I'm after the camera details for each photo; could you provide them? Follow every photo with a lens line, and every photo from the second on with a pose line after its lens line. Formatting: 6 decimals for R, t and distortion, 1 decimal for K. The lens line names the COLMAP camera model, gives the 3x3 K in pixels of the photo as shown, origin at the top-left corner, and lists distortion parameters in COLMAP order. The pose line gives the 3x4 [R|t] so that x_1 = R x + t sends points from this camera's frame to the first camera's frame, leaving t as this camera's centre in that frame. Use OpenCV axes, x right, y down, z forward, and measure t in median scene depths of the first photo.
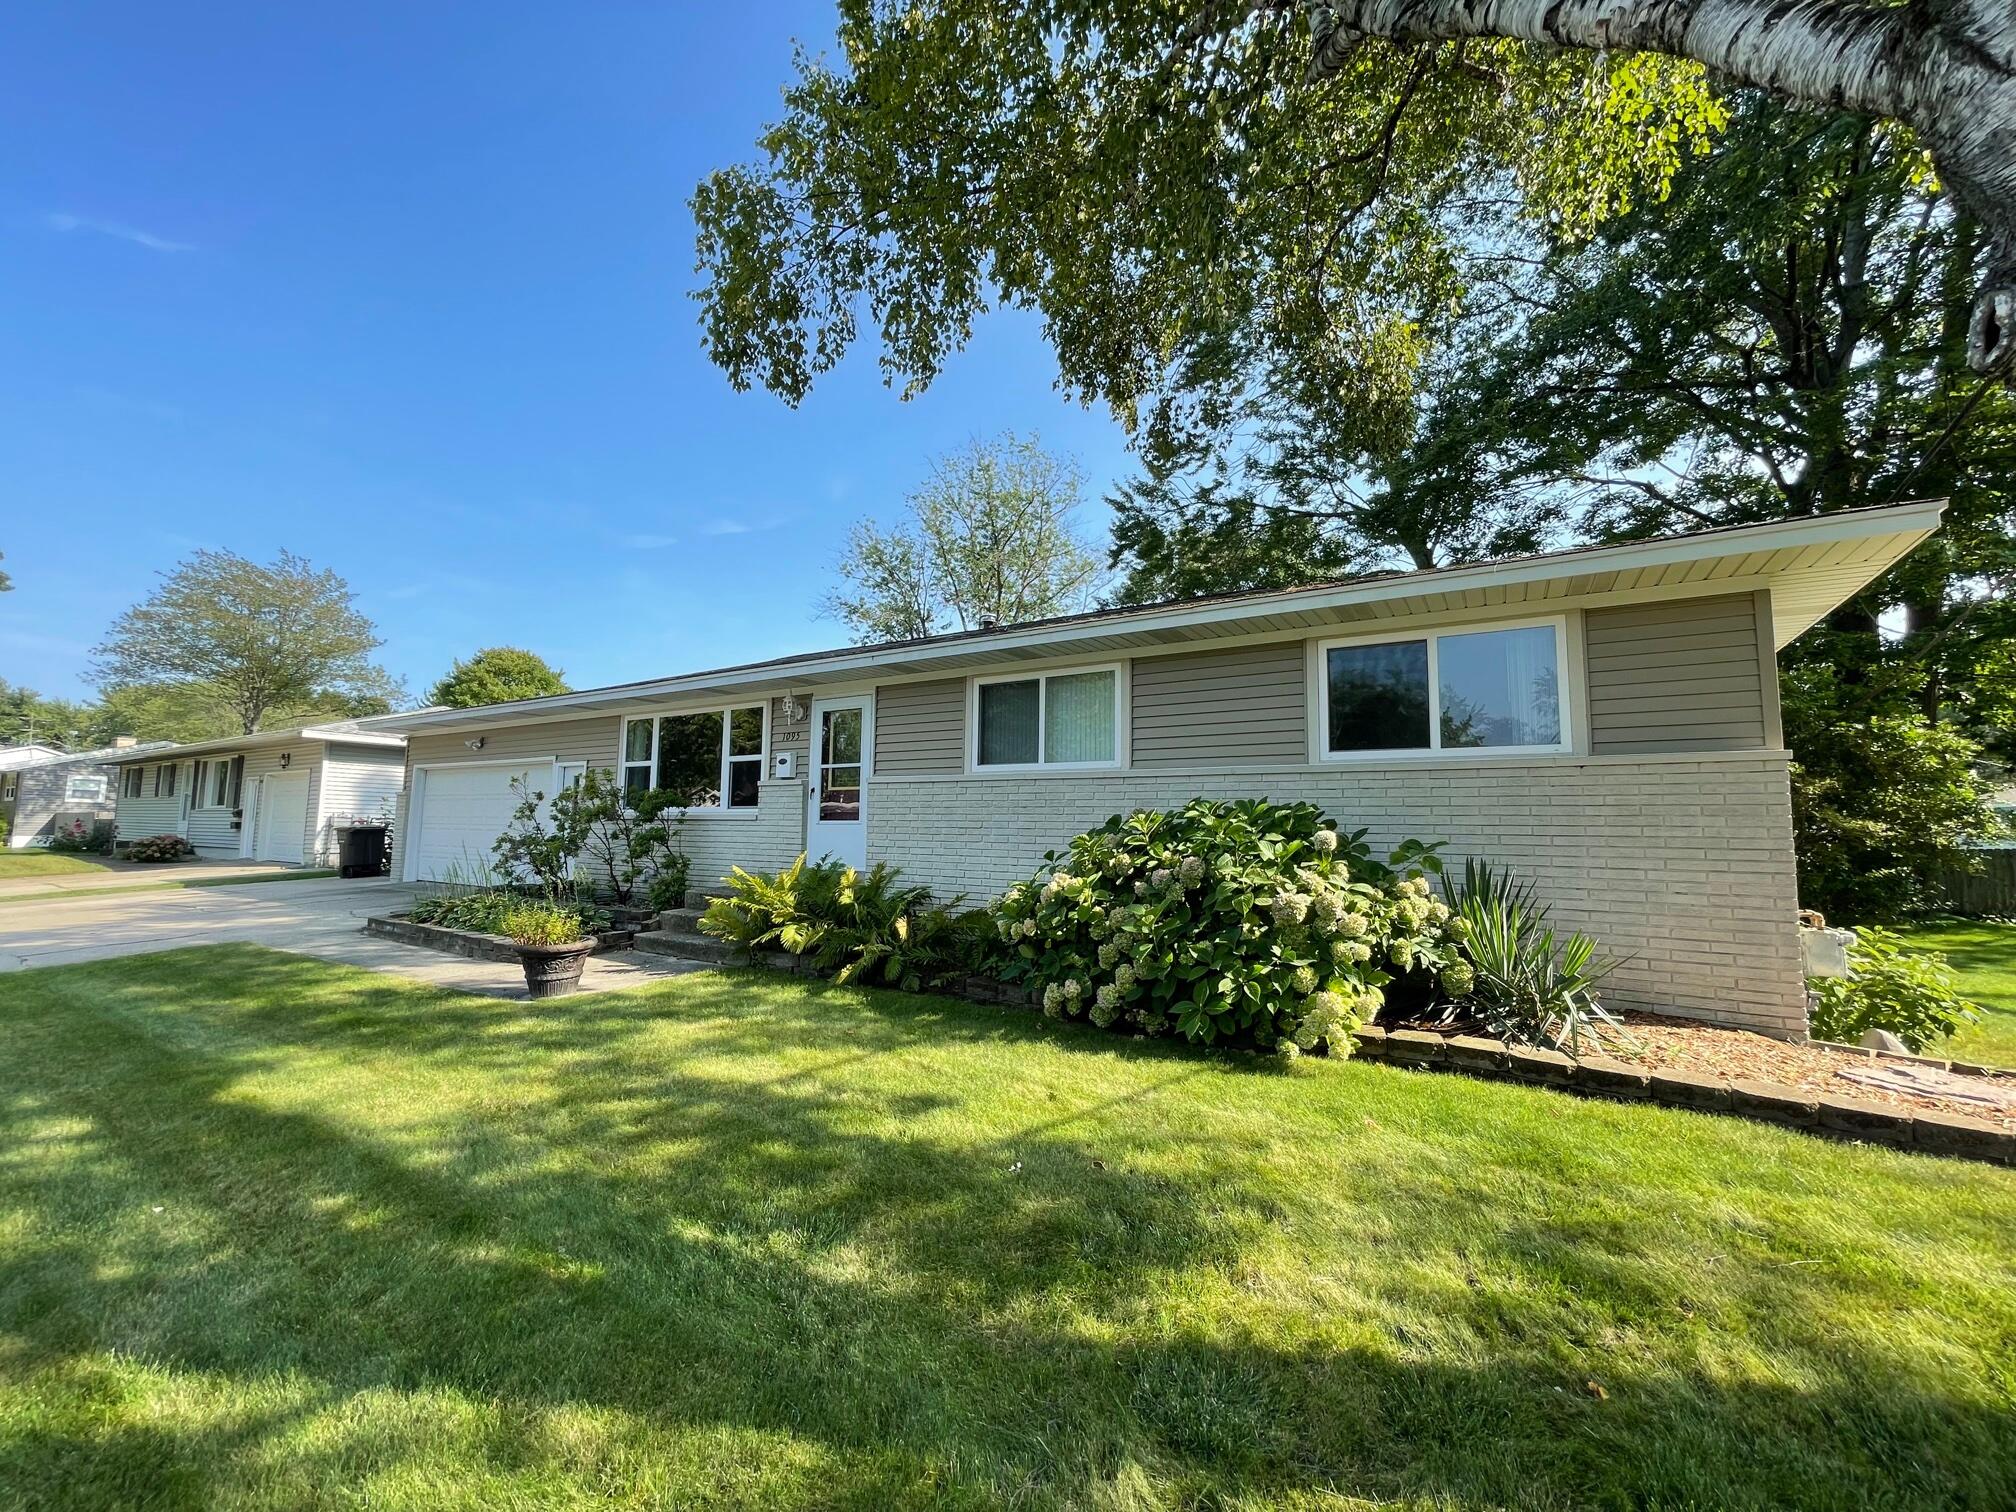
lens RADIAL K [[813.9, 0, 1007.6], [0, 813.9, 761.4], [0, 0, 1]] dist [-0.002458, 0.001895]
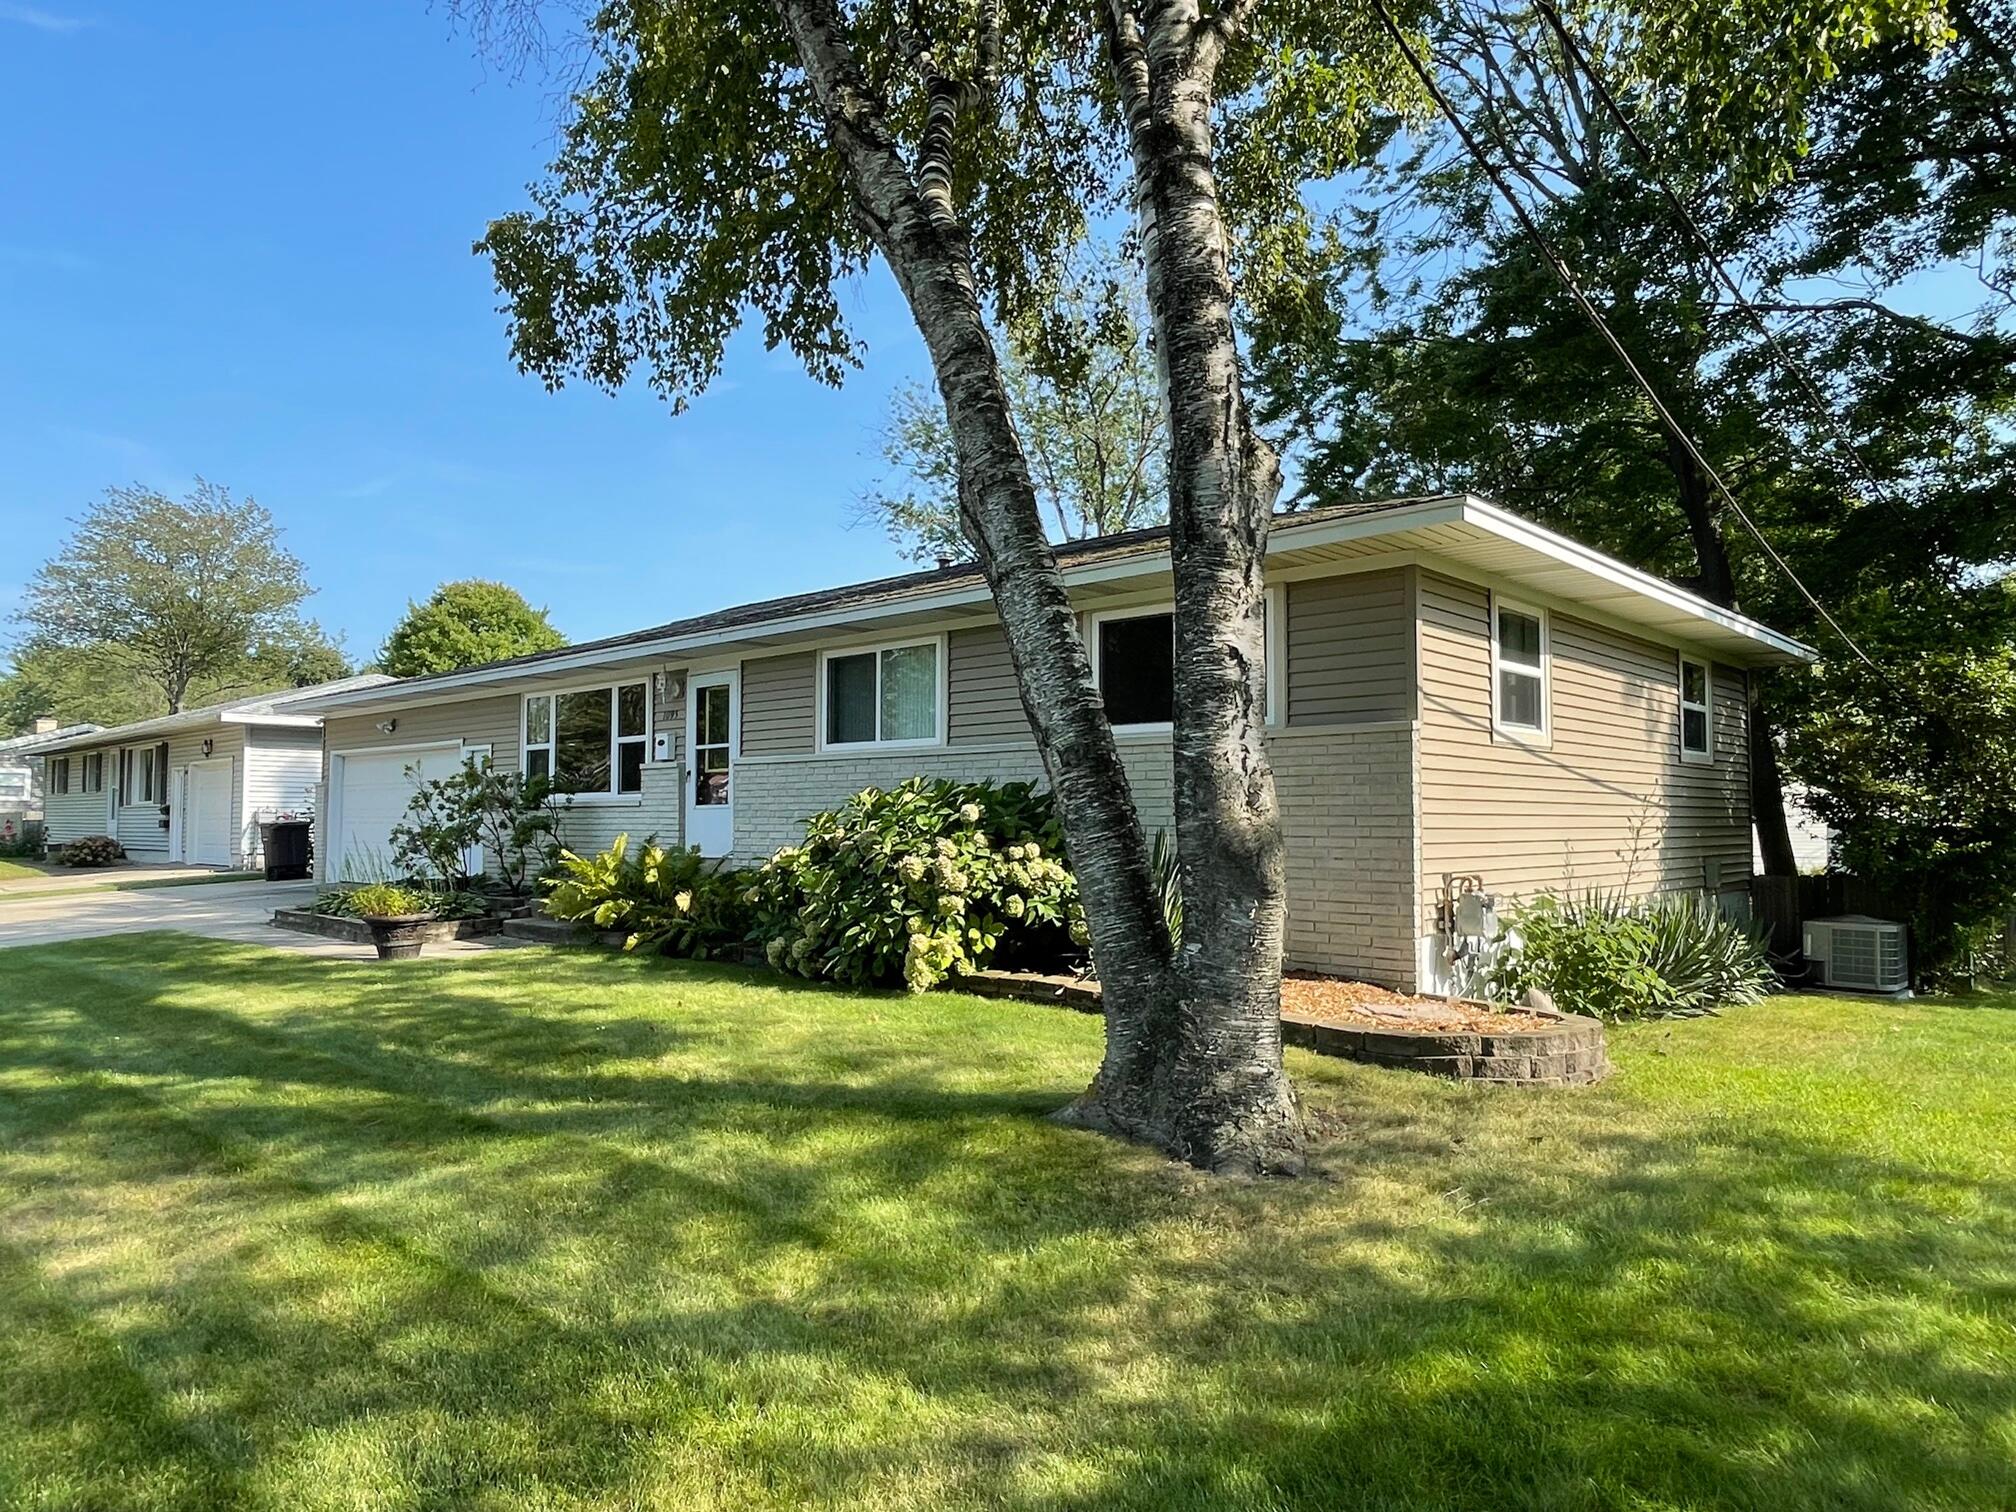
lens RADIAL K [[1299.9, 0, 1013.1], [0, 1299.9, 759.3], [0, 0, 1]] dist [-0.003677, -0.009953]
pose [[0.983369, -0.023799, -0.180052, 0.368769], [0.030424, 0.998955, 0.034121, -0.018484], [0.179052, -0.039031, 0.983065, -0.370854]]
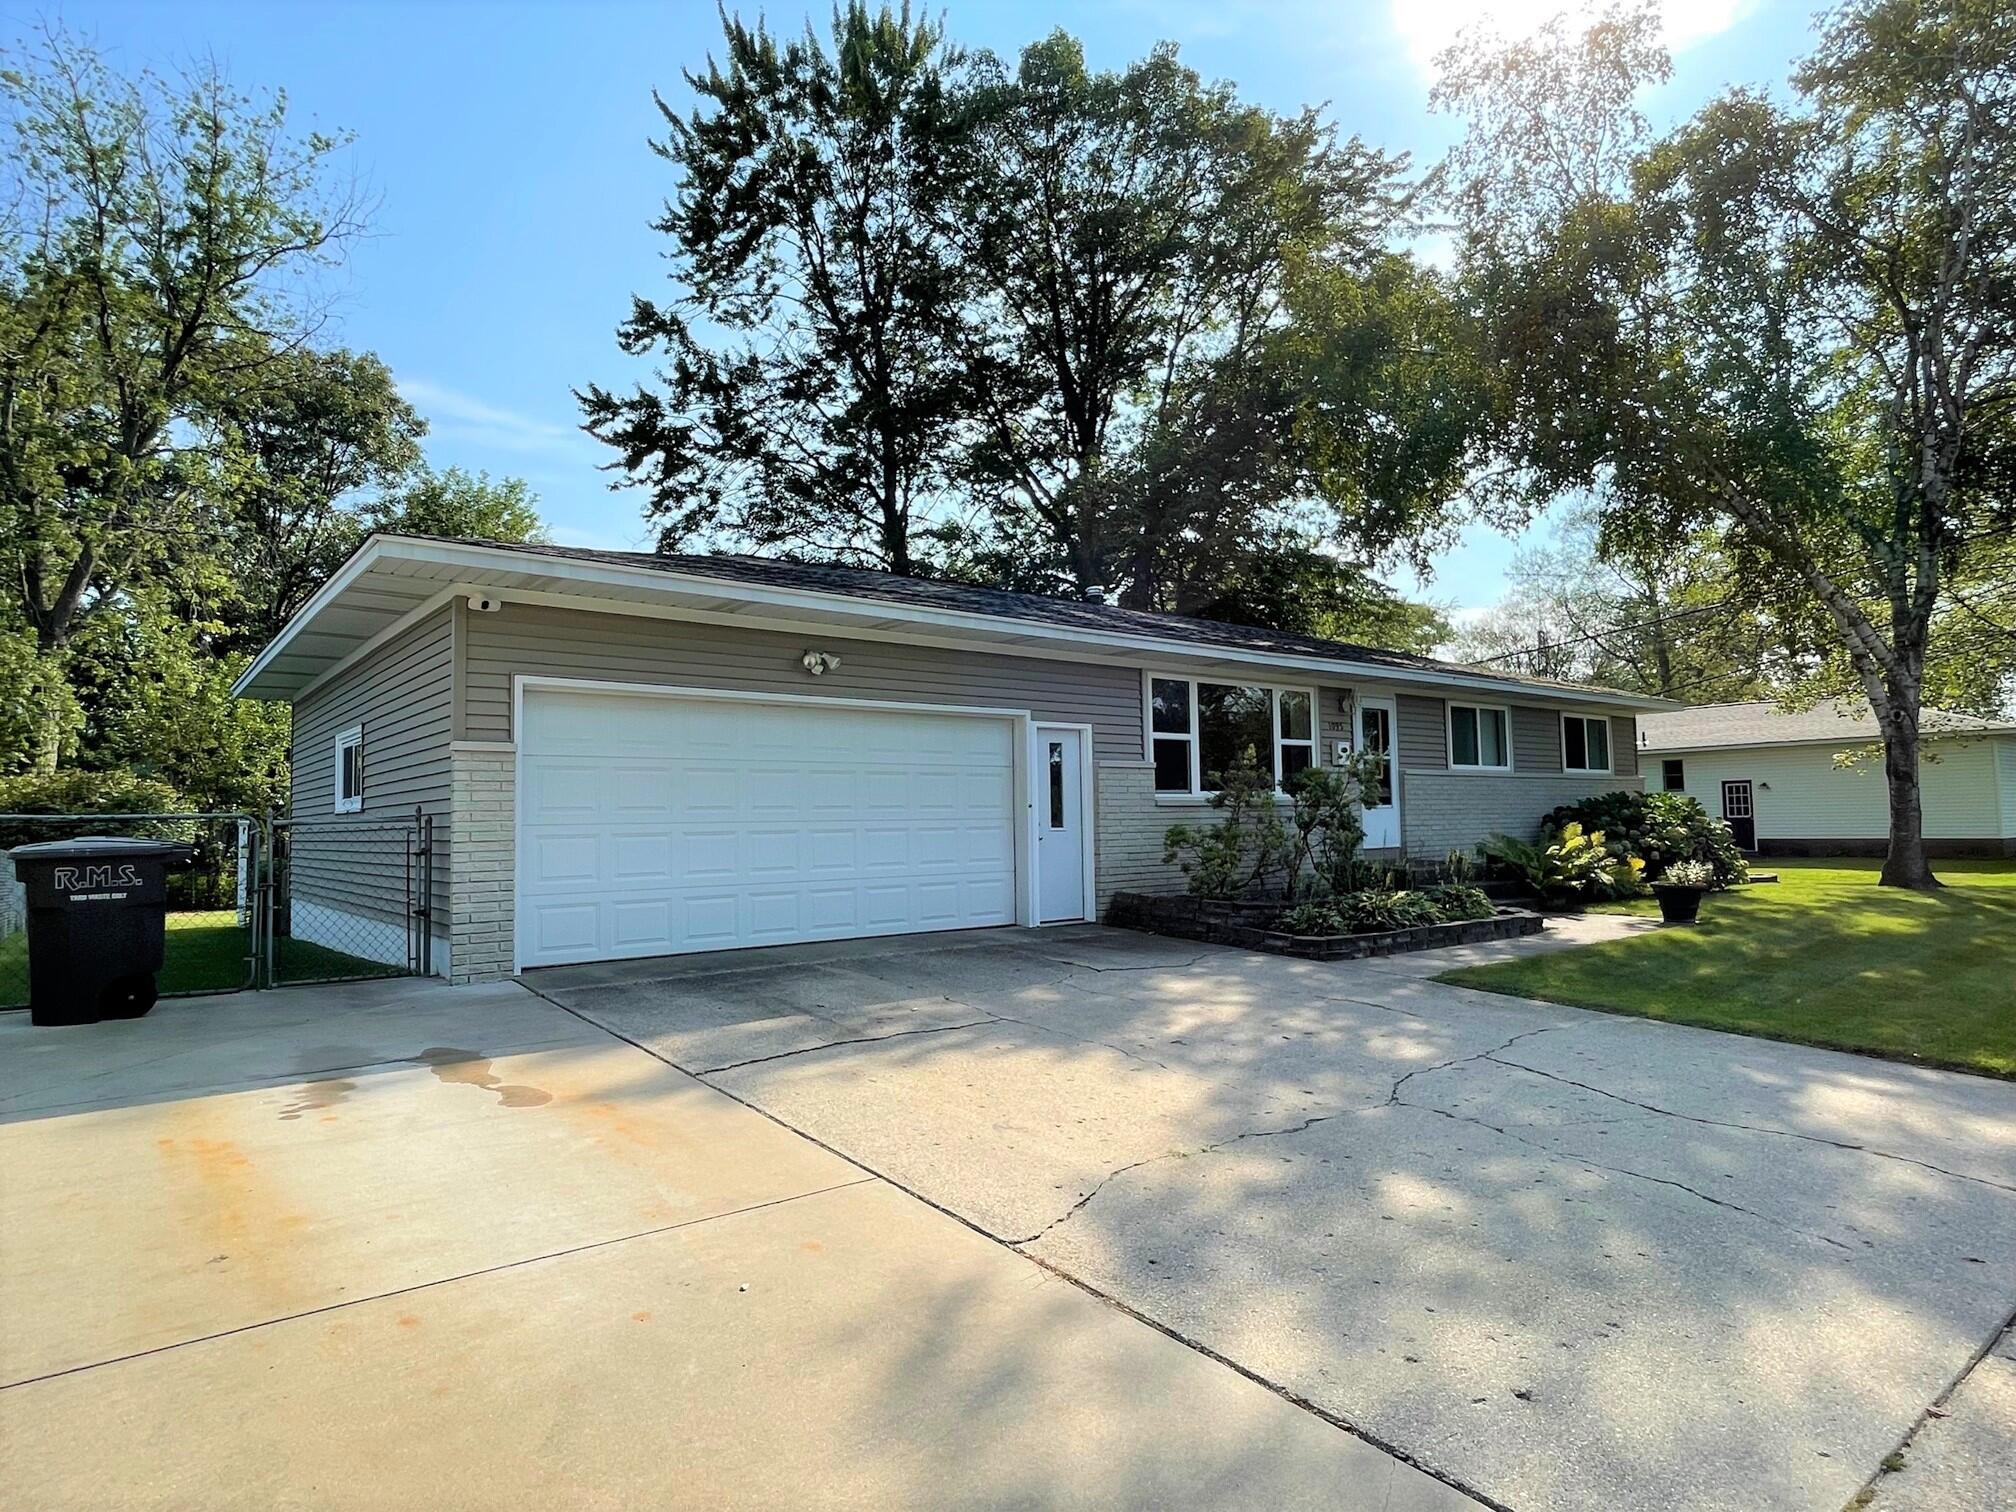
lens RADIAL K [[1139.7, 0, 1002.7], [0, 1139.7, 755.5], [0, 0, 1]] dist [0.001333, 0.001000]
pose [[0.327486, 0.035143, 0.944202, -1.746310], [-0.061076, 0.998005, -0.015962, 0.055677], [-0.942880, -0.052441, 0.328980, 0.890592]]
